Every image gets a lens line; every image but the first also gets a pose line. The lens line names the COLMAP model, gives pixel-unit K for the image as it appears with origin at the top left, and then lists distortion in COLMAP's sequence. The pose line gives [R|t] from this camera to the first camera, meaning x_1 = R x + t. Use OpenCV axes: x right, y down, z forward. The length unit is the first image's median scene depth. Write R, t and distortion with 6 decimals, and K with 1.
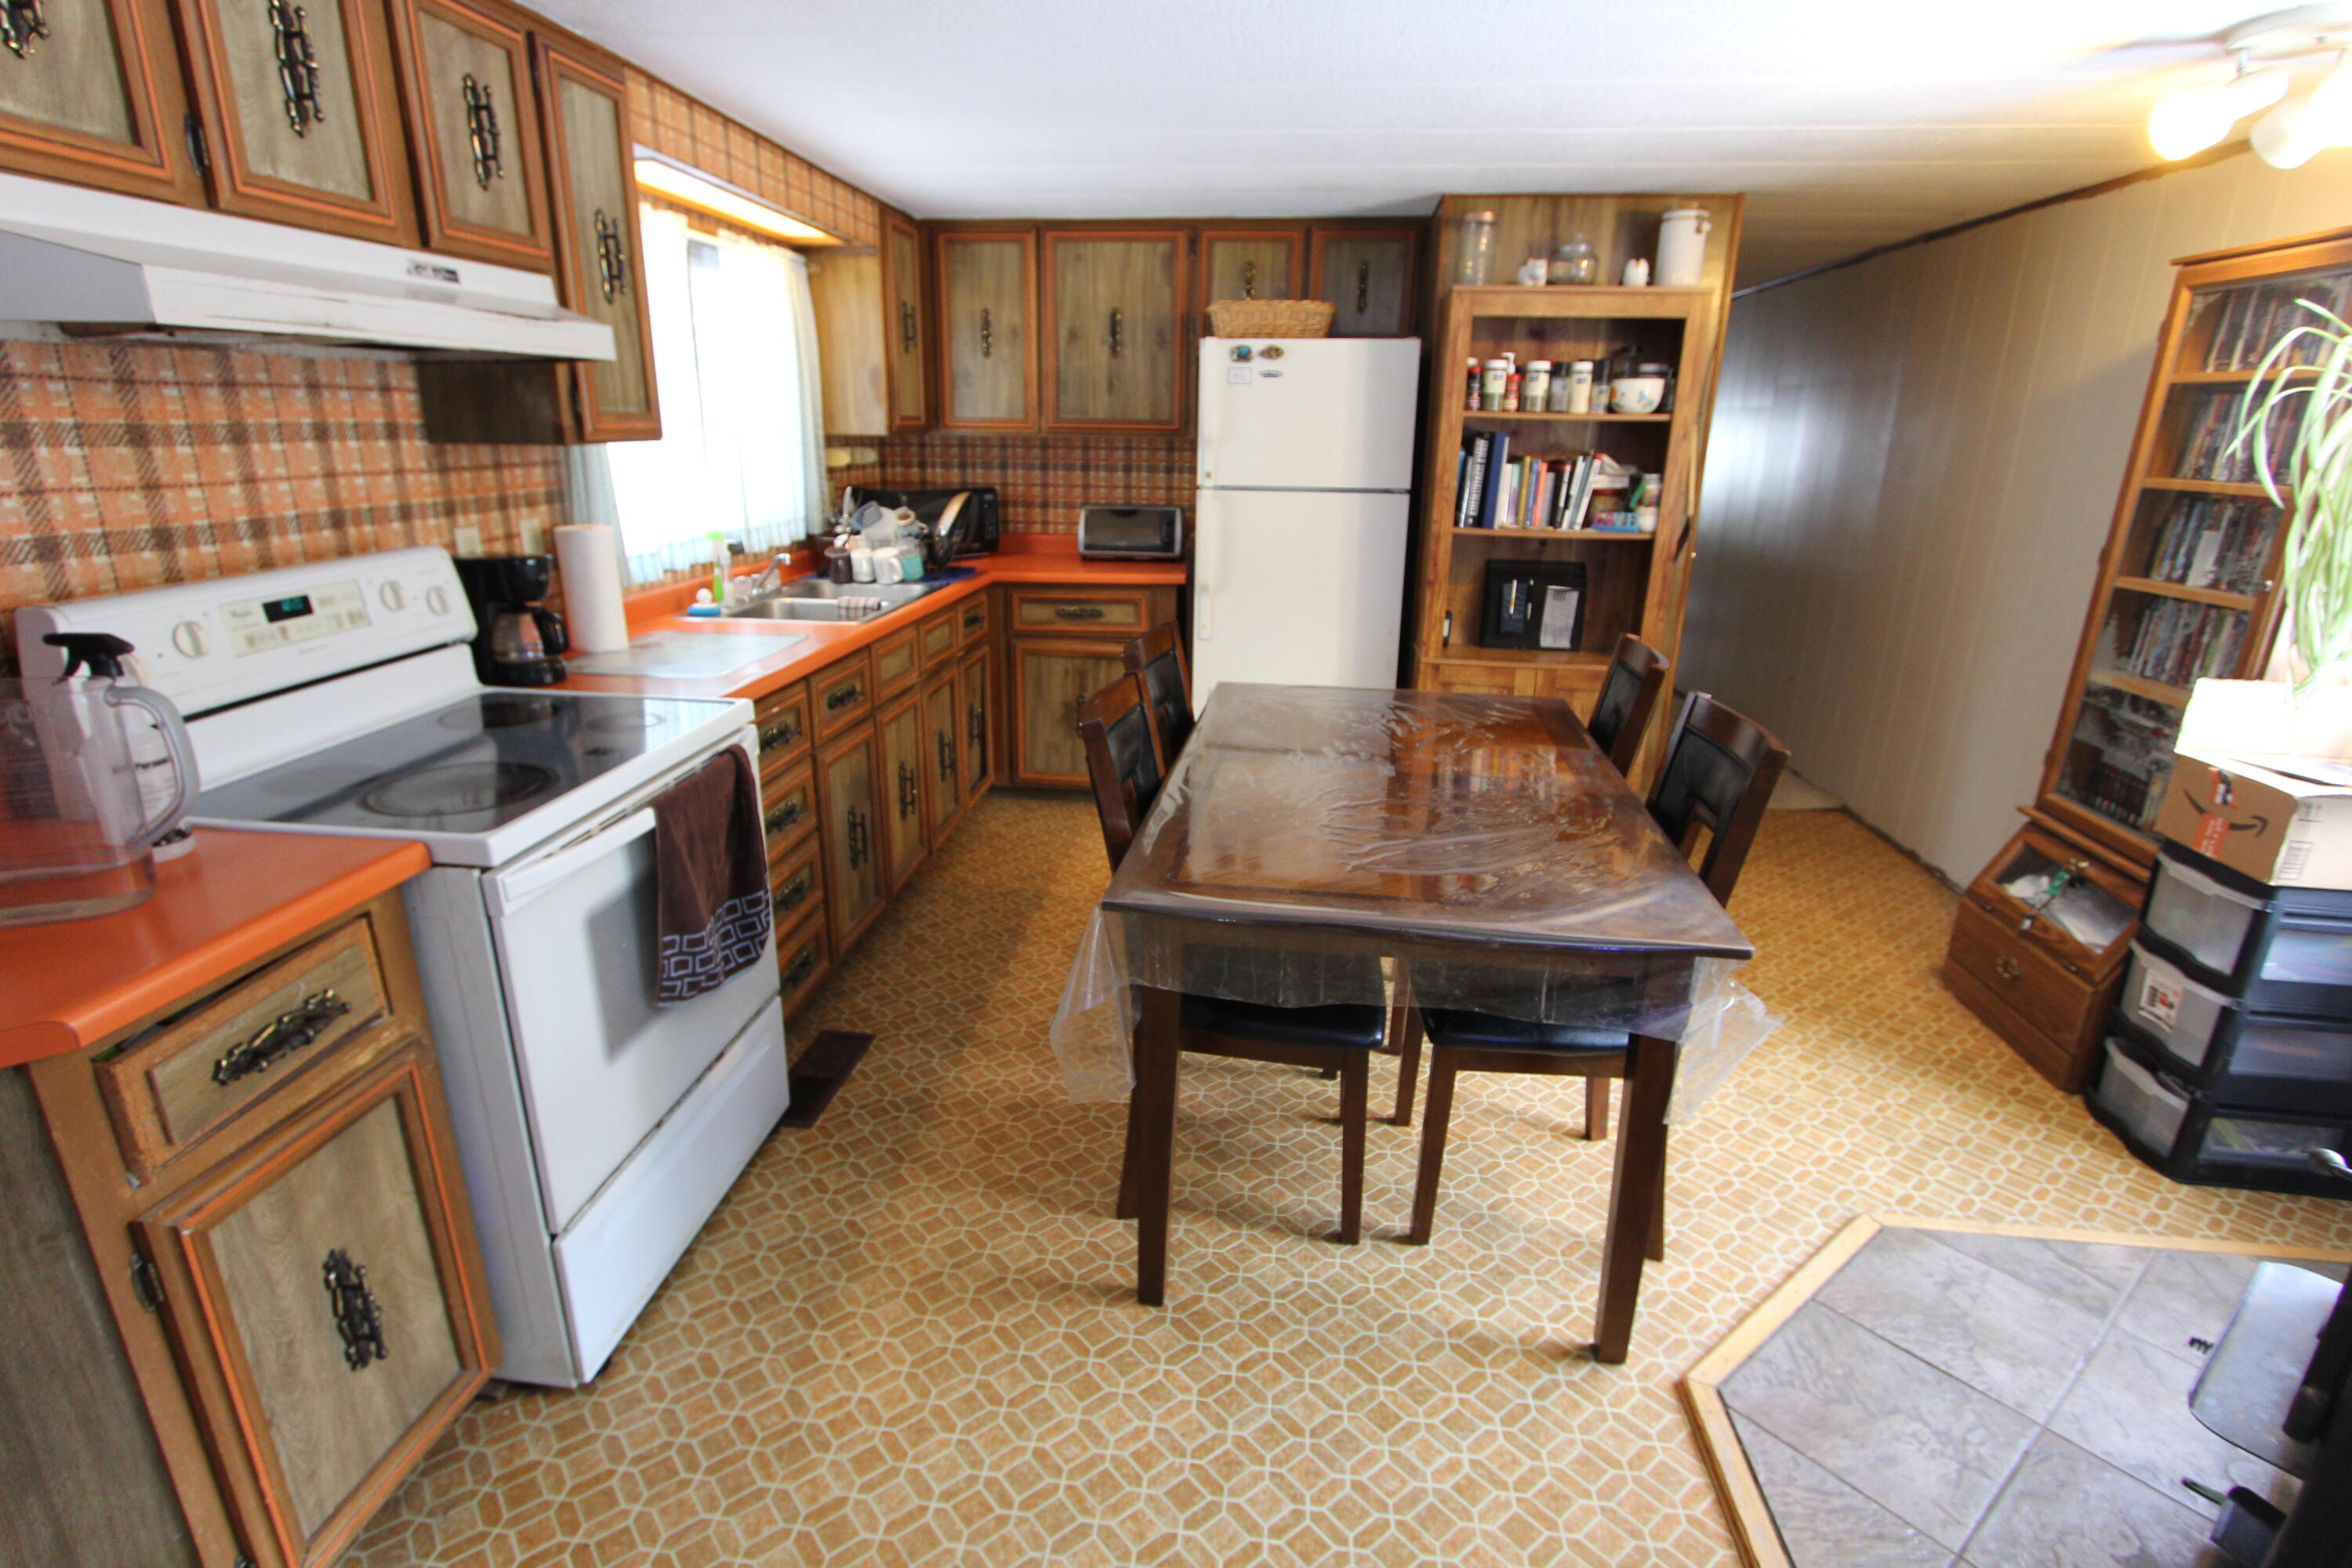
lens RADIAL K [[1147.3, 0, 1162.8], [0, 1147.3, 795.1], [0, 0, 1]] dist [-0.021813, 0.003684]
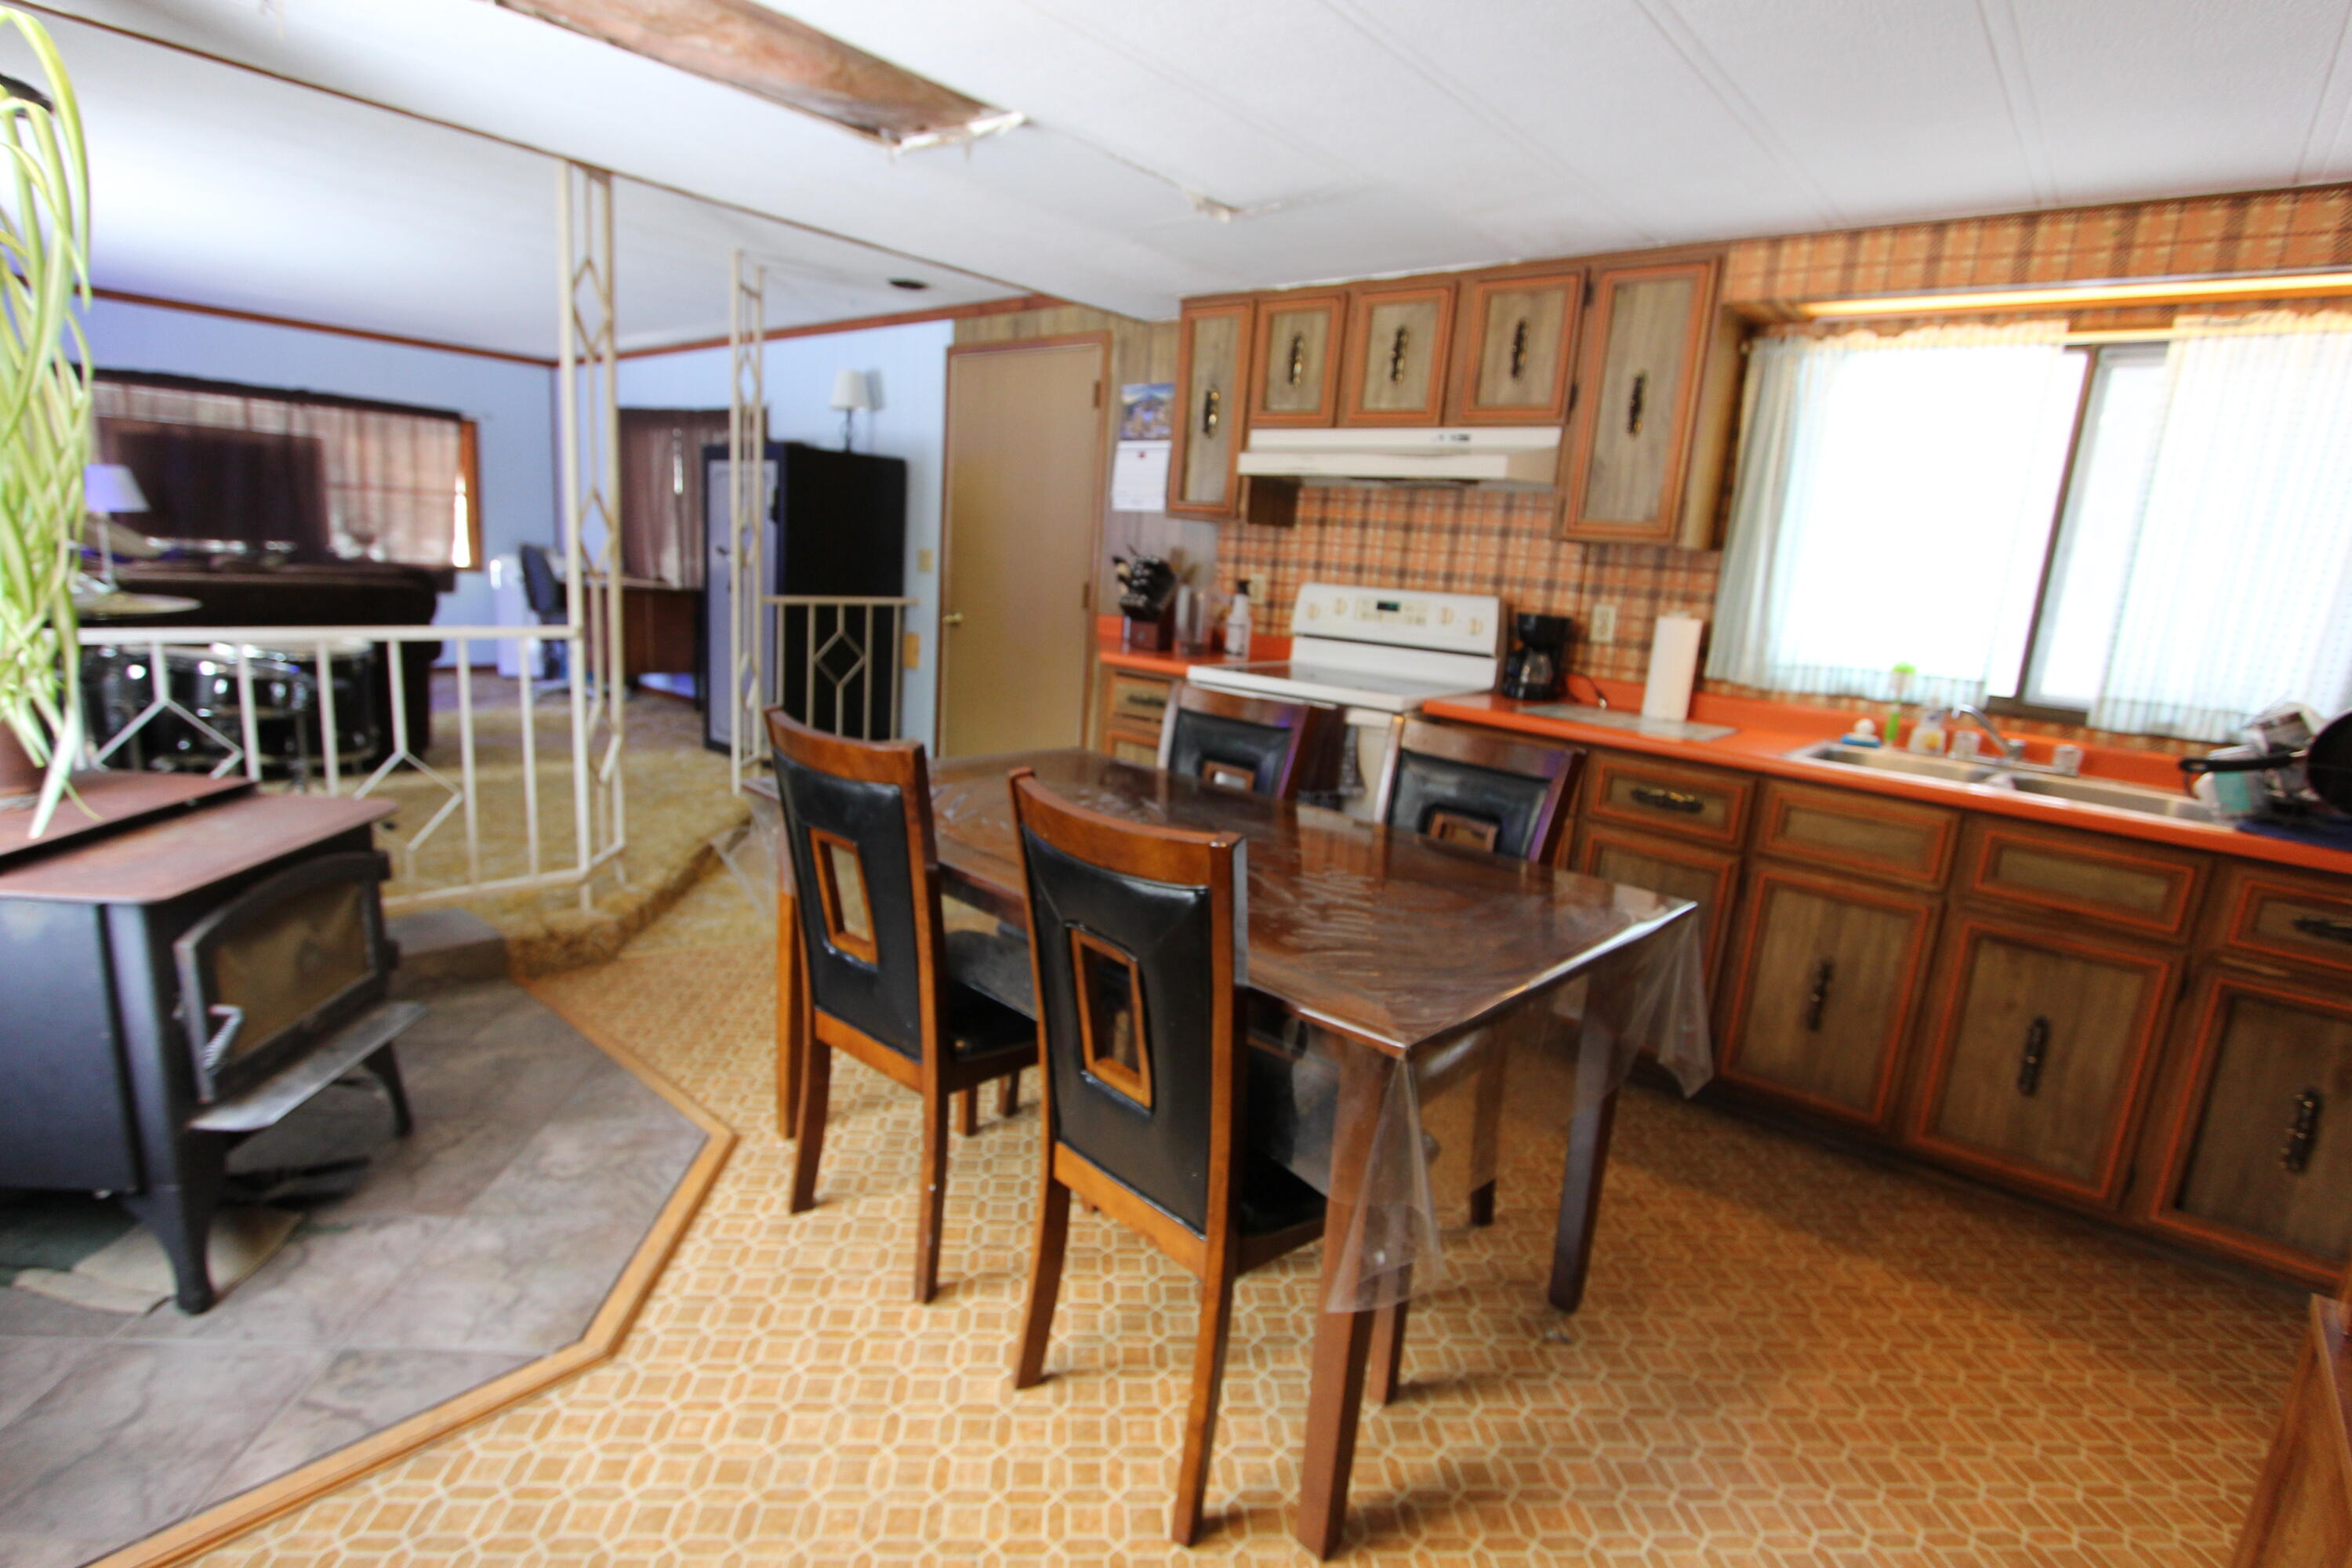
lens RADIAL K [[1147.3, 0, 1162.8], [0, 1147.3, 795.1], [0, 0, 1]] dist [-0.021813, 0.003684]
pose [[-0.565009, 0.120628, -0.816219, 0.617214], [-0.331040, 0.872997, 0.358174, -0.241738], [0.755763, 0.472572, -0.453319, 0.911040]]
